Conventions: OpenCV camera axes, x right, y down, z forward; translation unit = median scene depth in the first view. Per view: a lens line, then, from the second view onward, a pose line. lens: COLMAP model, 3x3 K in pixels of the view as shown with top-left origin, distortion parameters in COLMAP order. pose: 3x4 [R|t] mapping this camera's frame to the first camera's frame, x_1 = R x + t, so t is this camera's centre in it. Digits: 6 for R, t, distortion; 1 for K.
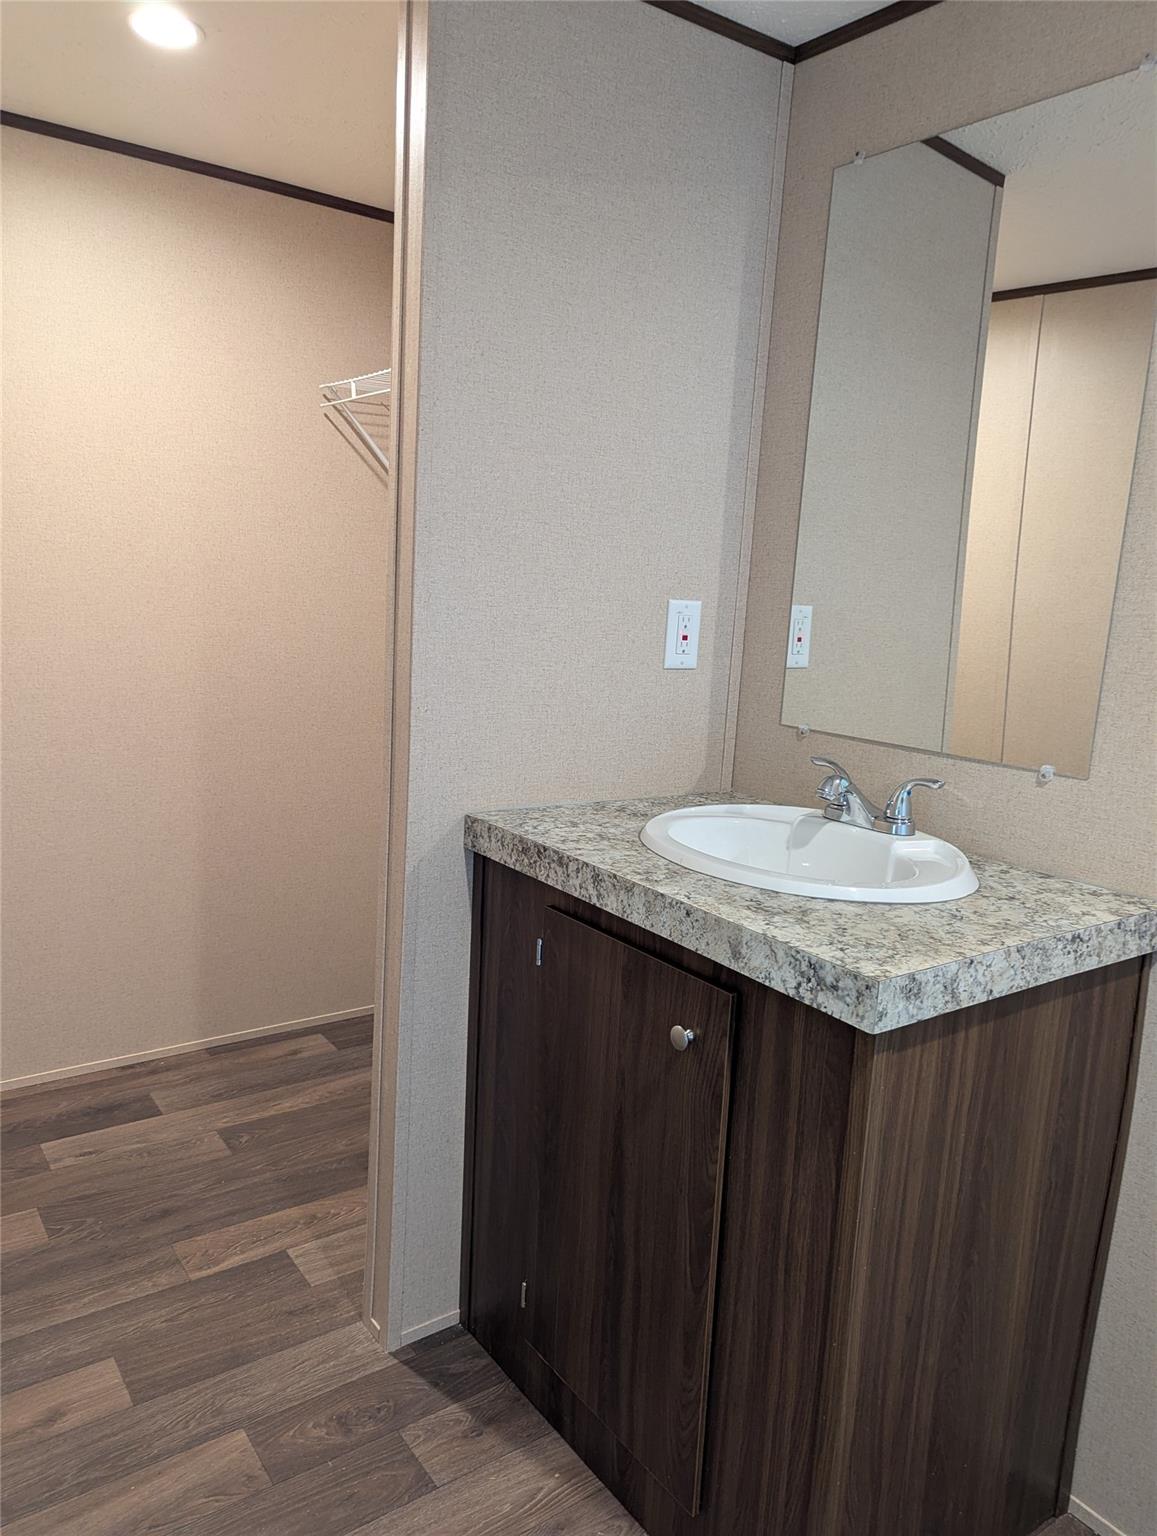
lens RADIAL K [[1090.2, 0, 559.1], [0, 1090.2, 750.9], [0, 0, 1]] dist [0.050659, -0.046544]
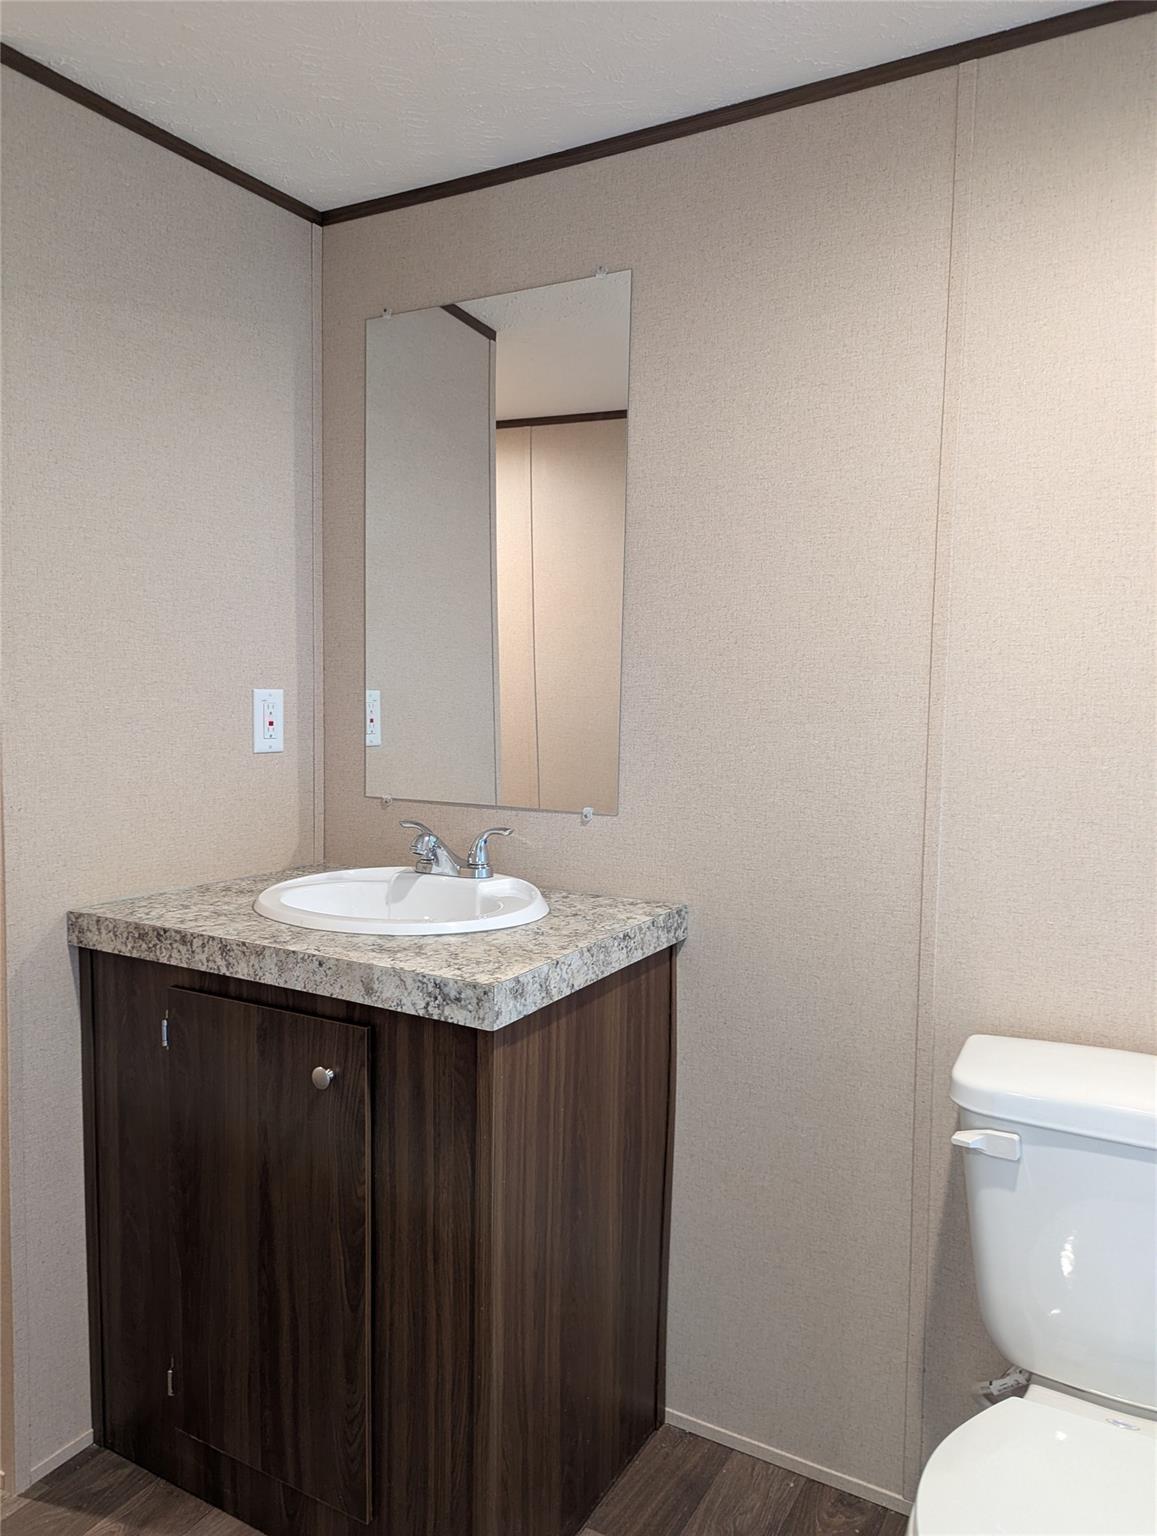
lens RADIAL K [[1090.2, 0, 559.1], [0, 1090.2, 750.9], [0, 0, 1]] dist [0.050659, -0.046544]
pose [[0.909801, -0.068038, 0.409430, -0.092035], [0.100922, 0.993130, -0.059225, 0.020412], [-0.402588, 0.095203, 0.910417, -0.125427]]
